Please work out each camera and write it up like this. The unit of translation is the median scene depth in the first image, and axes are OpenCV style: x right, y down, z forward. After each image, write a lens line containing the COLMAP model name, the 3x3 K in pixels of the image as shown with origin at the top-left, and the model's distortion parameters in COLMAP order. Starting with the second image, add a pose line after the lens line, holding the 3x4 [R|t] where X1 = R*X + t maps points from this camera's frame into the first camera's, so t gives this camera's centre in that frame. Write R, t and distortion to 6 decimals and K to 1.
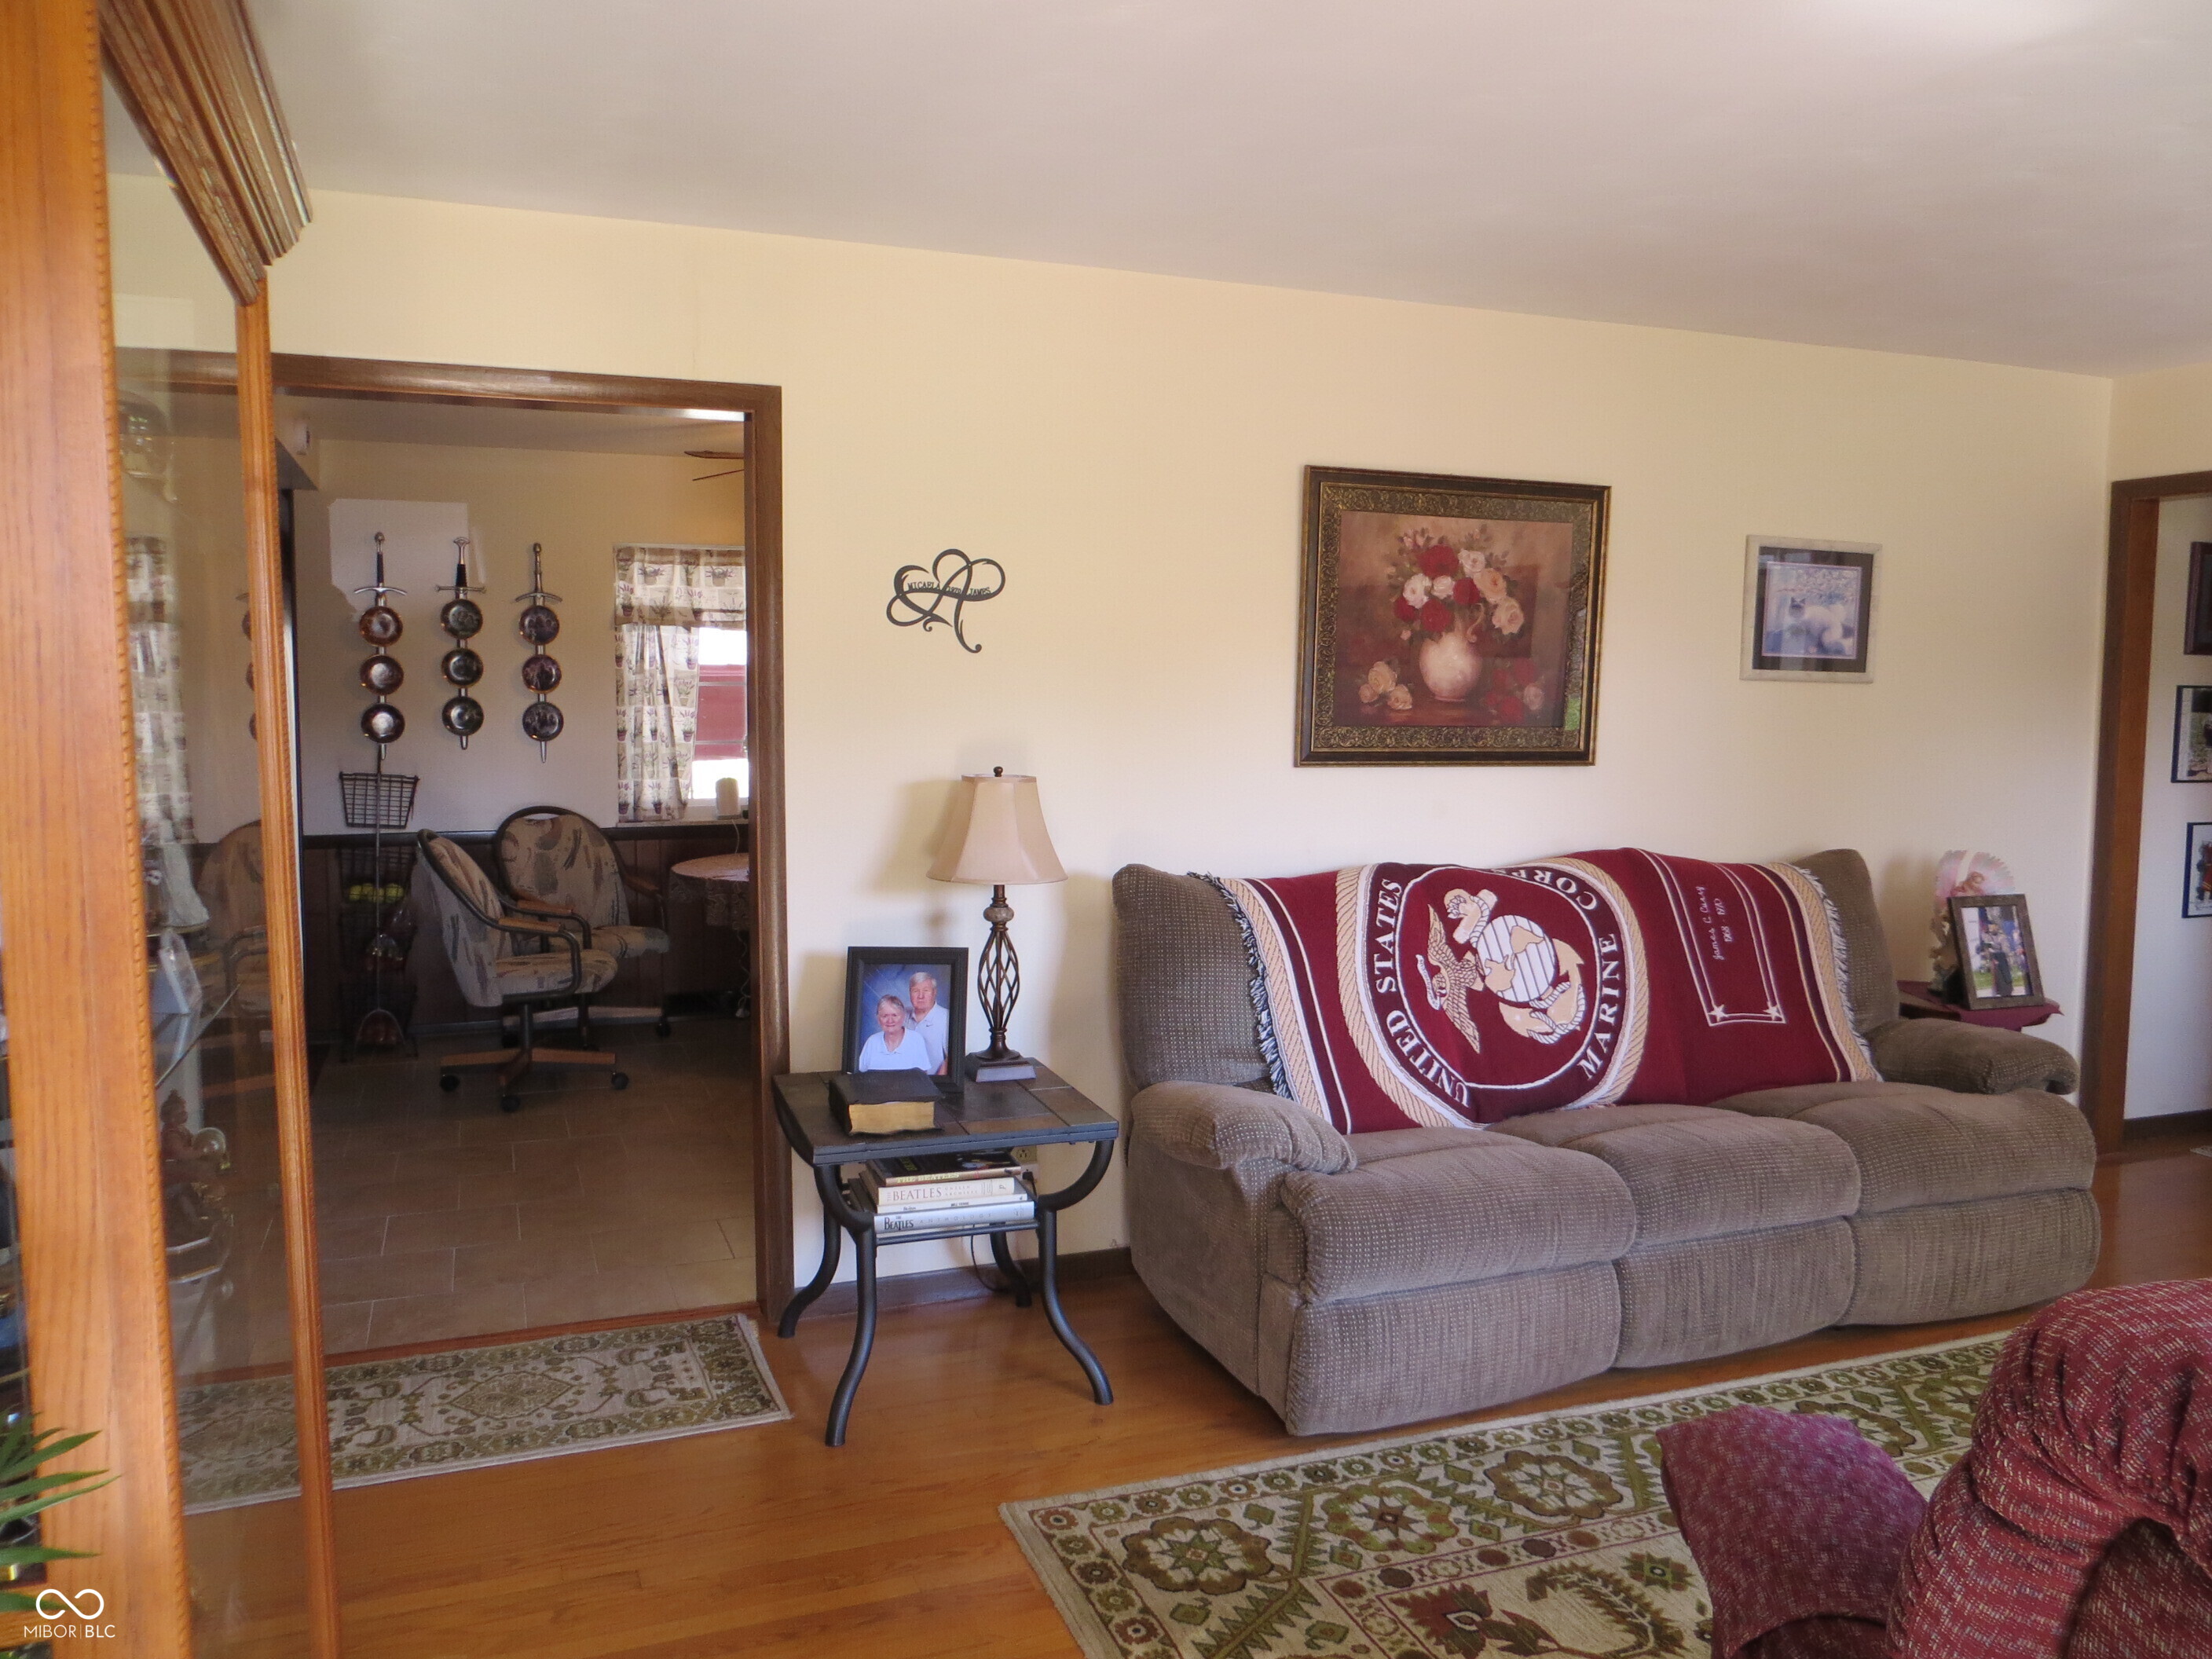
lens RADIAL K [[1634.1, 0, 1106.0], [0, 1634.1, 829.5], [0, 0, 1]] dist [-0.019372, 0.001097]
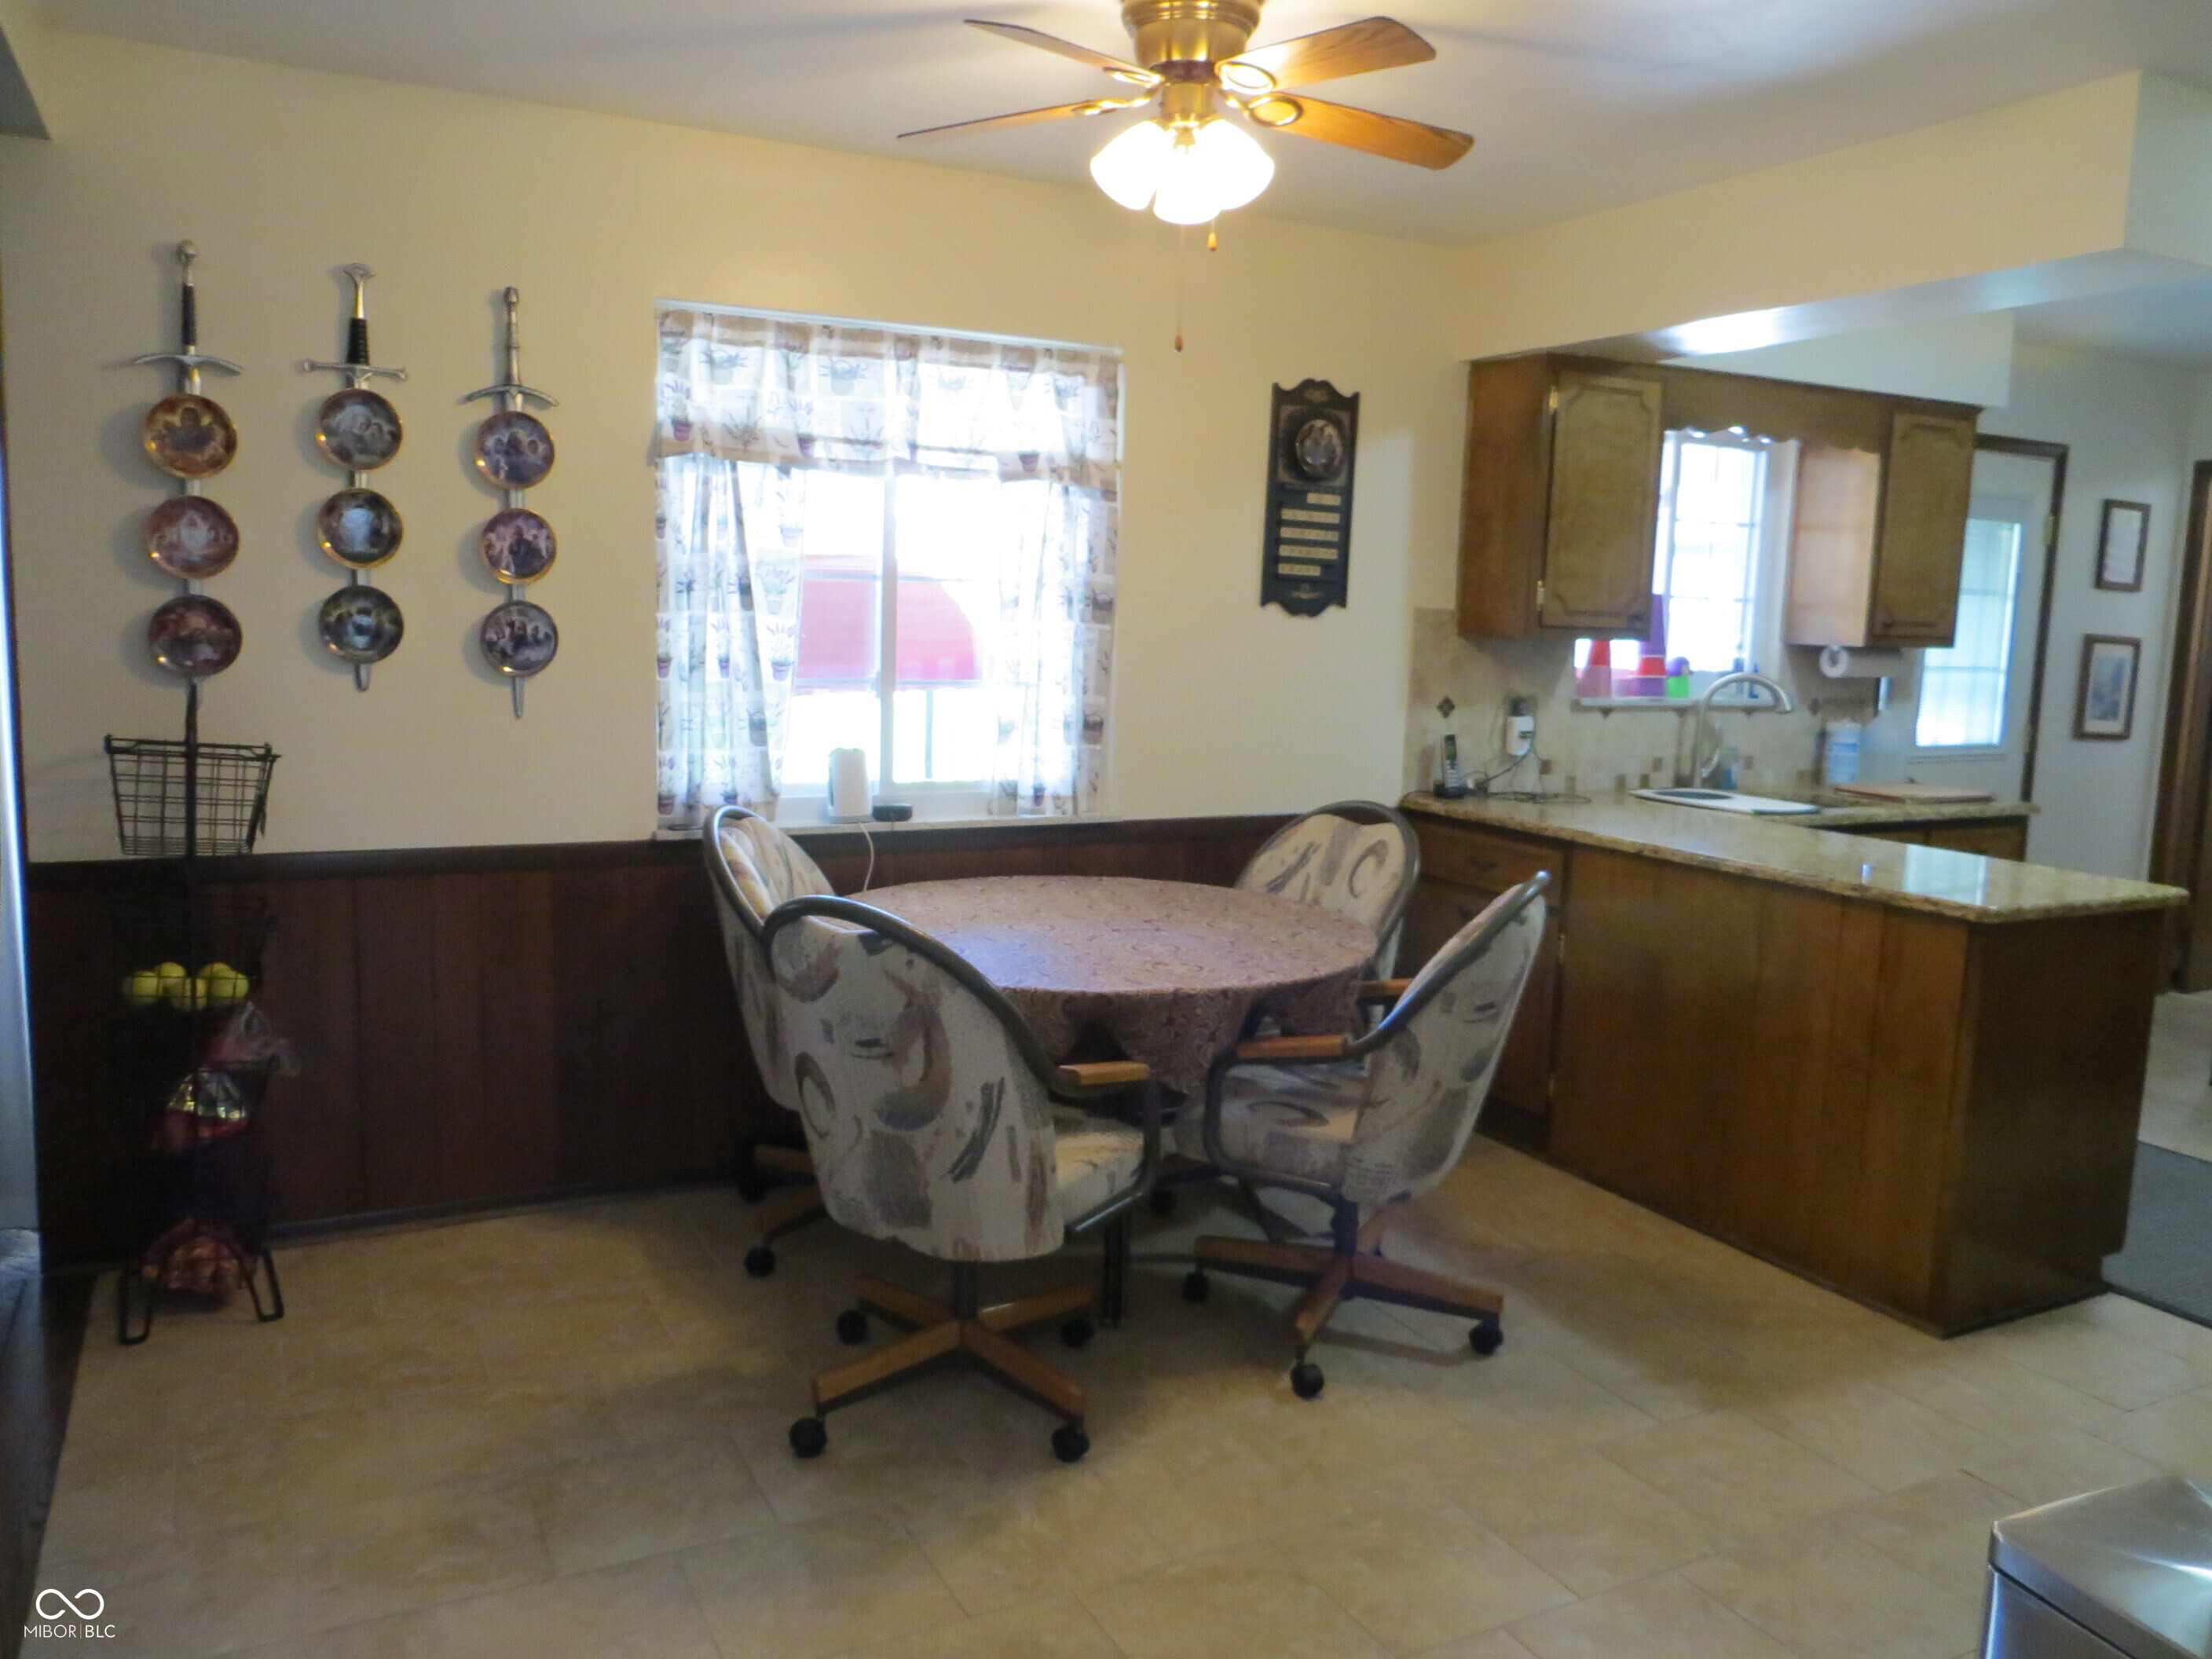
lens RADIAL K [[1634.1, 0, 1106.0], [0, 1634.1, 829.5], [0, 0, 1]] dist [-0.019372, 0.001097]
pose [[0.993765, 0.010986, 0.110951, -0.212820], [-0.016775, 0.998538, 0.051377, -0.034801], [-0.110225, -0.052918, 0.992497, 0.453418]]
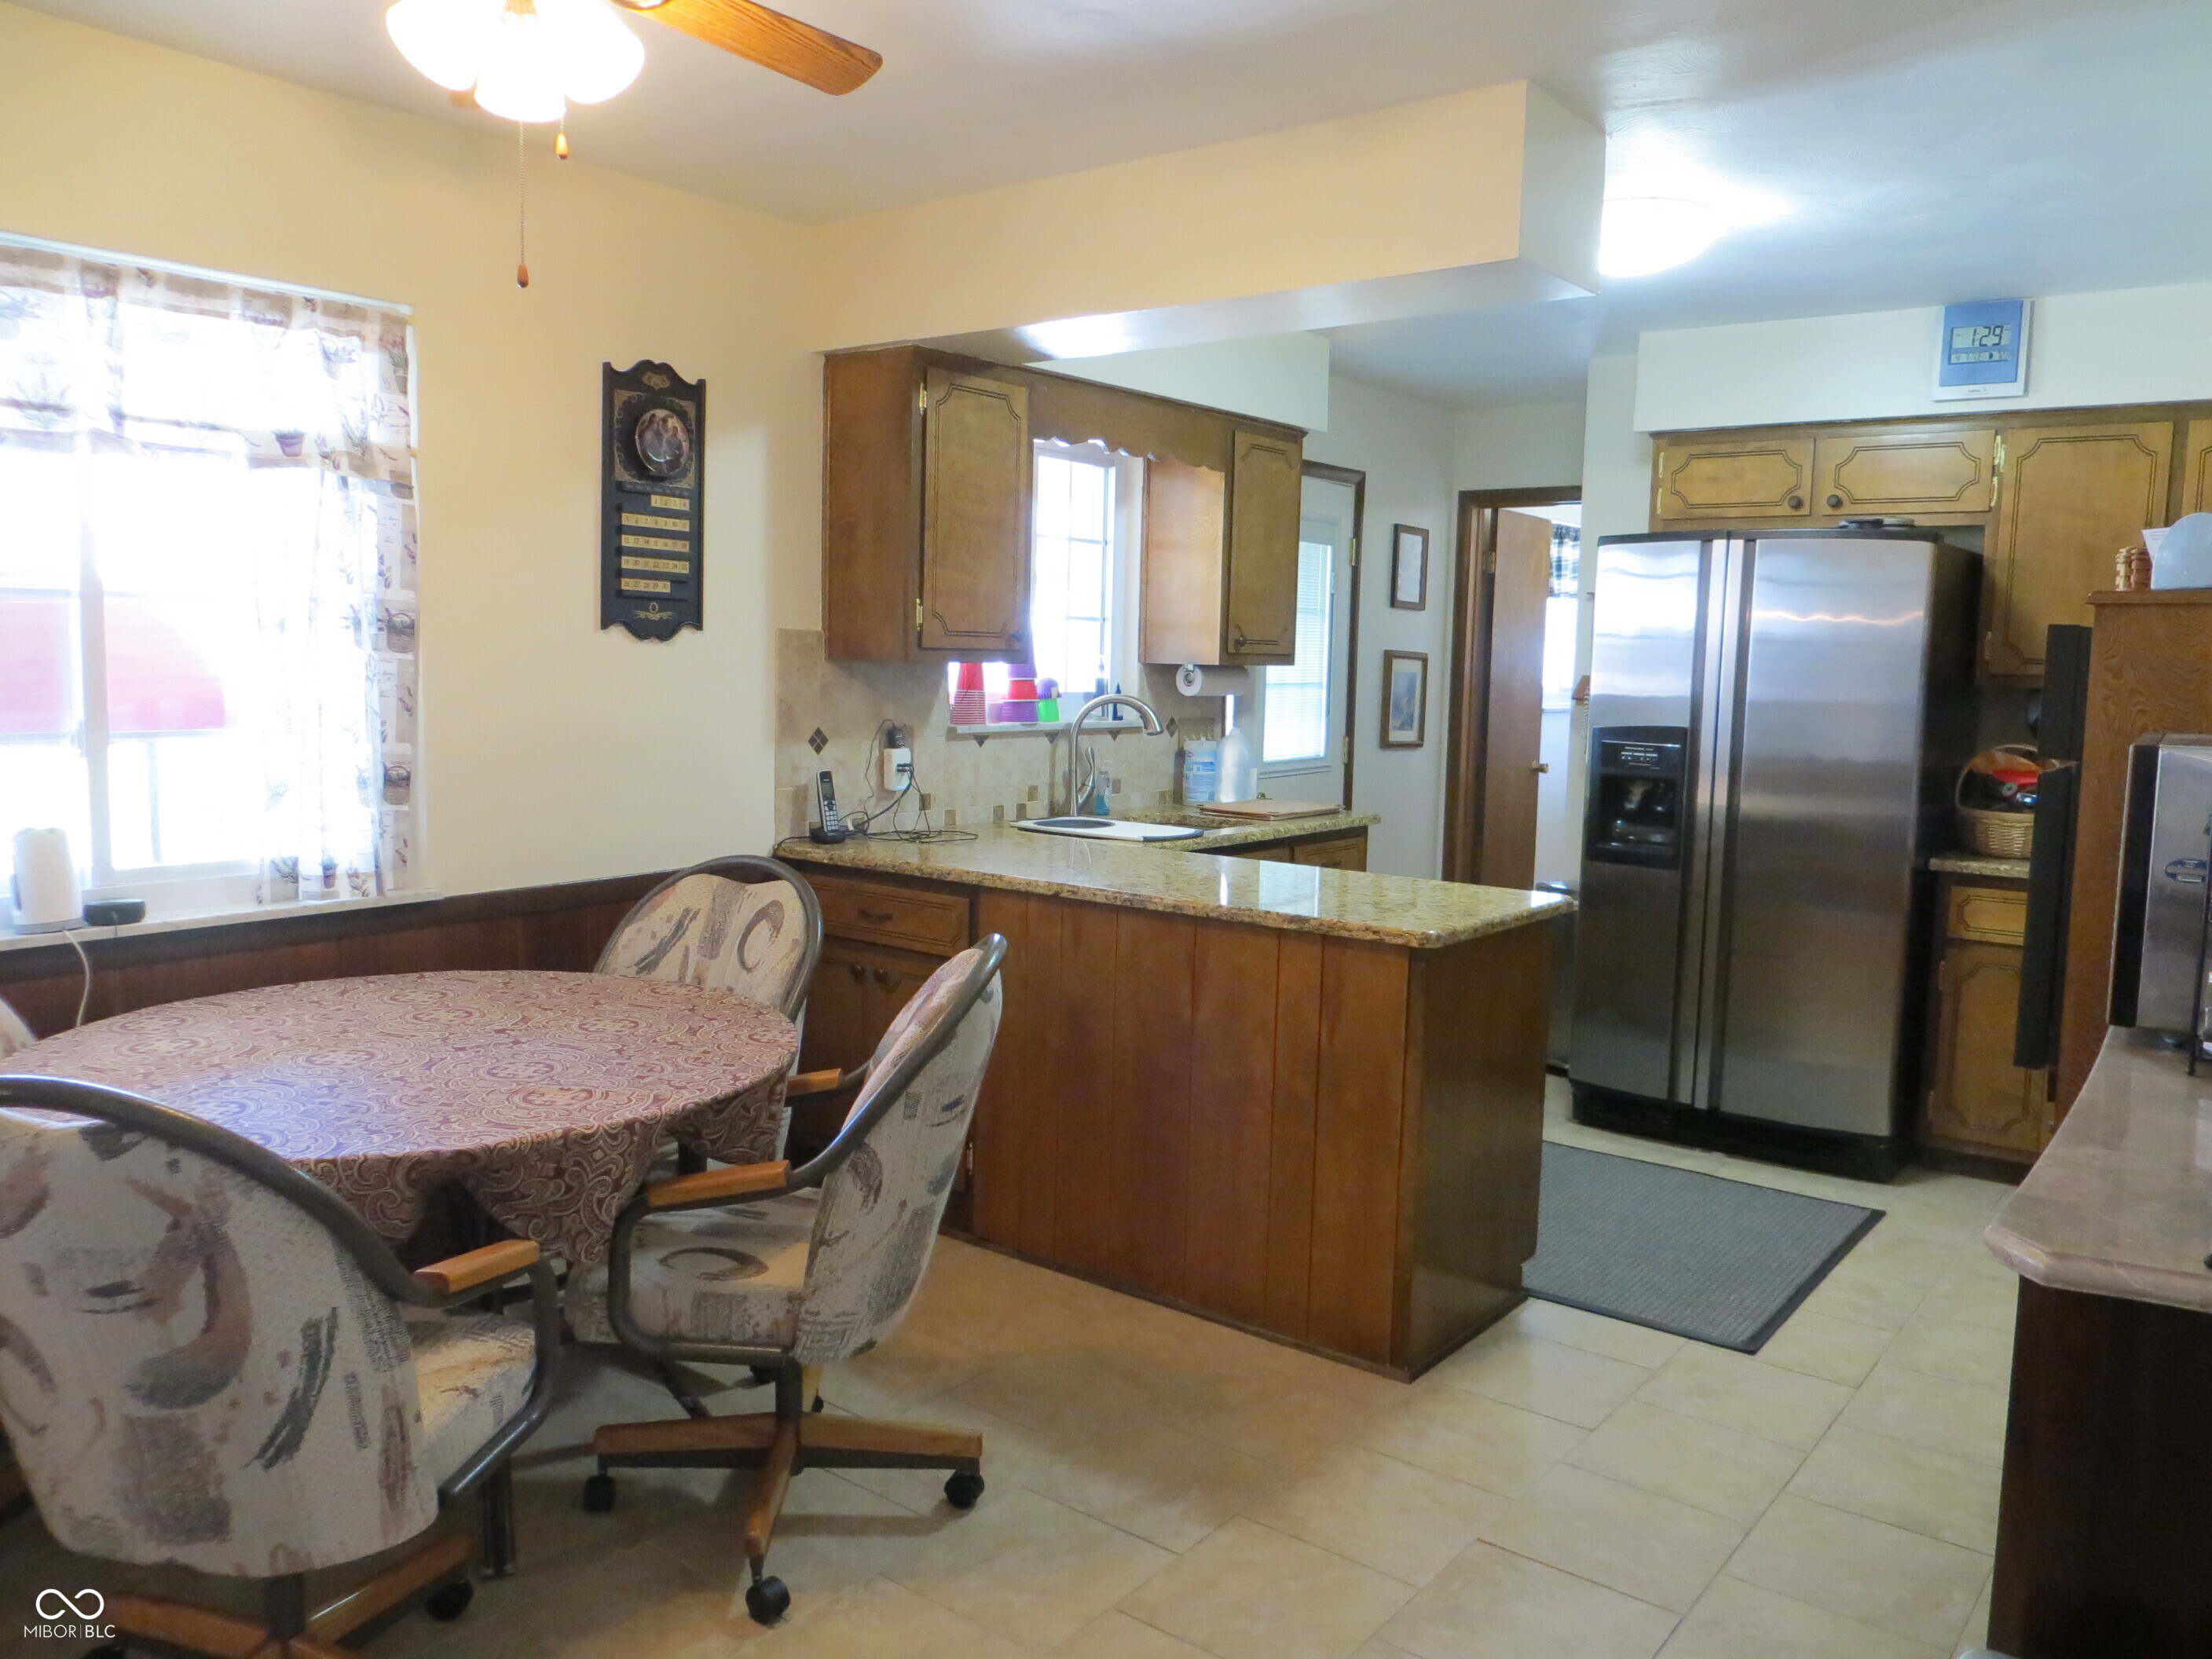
lens RADIAL K [[1638.5, 0, 1088.4], [0, 1638.5, 832.6], [0, 0, 1]] dist [-0.017607, 0.002154]
pose [[0.862444, -0.042158, 0.504393, -0.218191], [0.025810, 0.998892, 0.039358, -0.040519], [-0.505493, -0.020925, 0.862577, 0.541452]]
